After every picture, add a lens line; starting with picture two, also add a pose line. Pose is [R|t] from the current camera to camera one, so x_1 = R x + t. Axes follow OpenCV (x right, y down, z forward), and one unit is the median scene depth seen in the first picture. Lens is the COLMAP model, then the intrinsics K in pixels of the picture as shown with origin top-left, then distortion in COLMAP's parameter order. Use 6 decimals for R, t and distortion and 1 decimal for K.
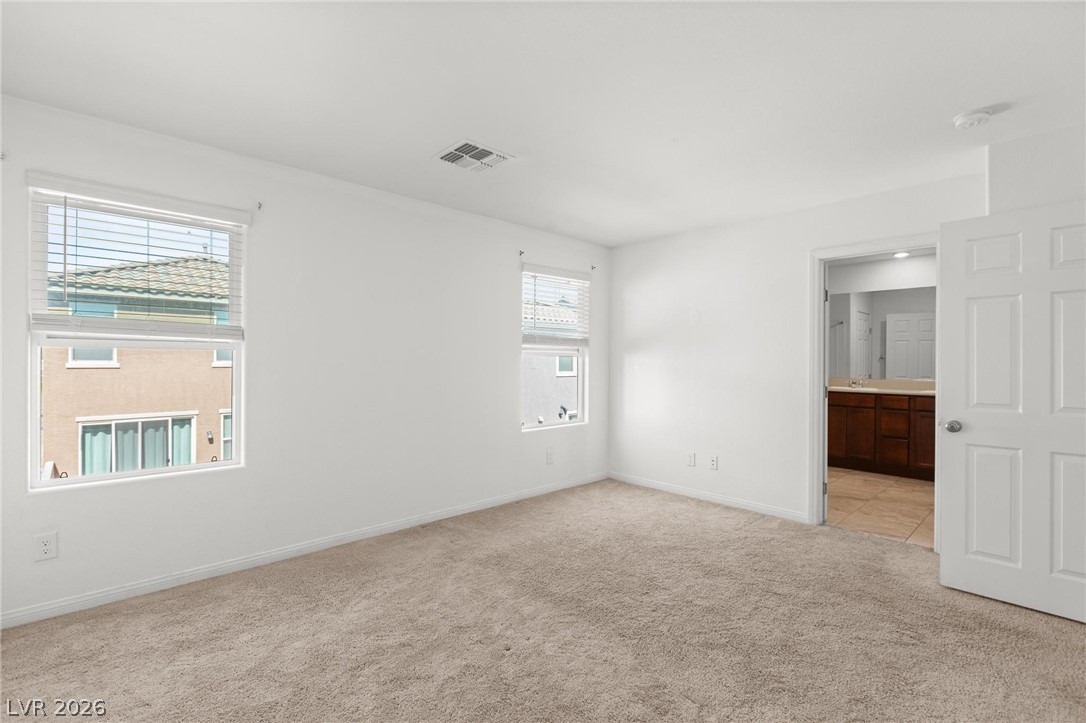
lens RADIAL K [[496.6, 0, 540.4], [0, 496.6, 359.4], [0, 0, 1]] dist [-0.003122, -0.000112]
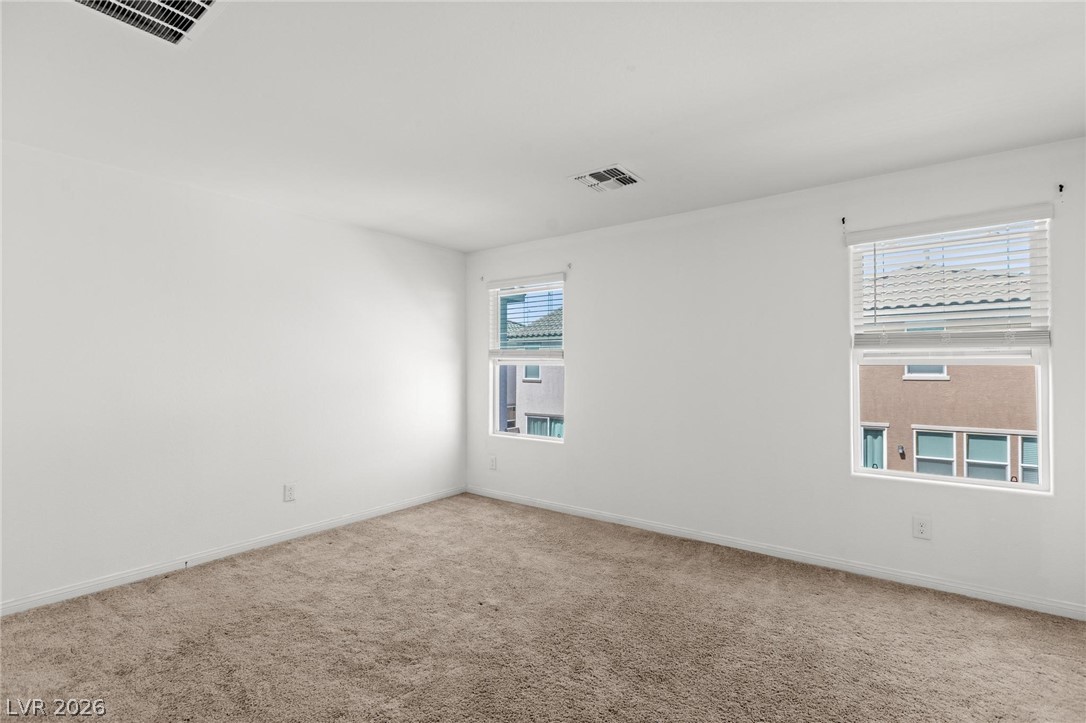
lens RADIAL K [[504.5, 0, 543.0], [0, 504.5, 361.5], [0, 0, 1]] dist [-0.004507, -0.001243]
pose [[0.163331, -0.021283, -0.986342, 0.590842], [0.000750, 0.999770, -0.021448, 0.001703], [0.986571, 0.002764, 0.163310, 0.457644]]
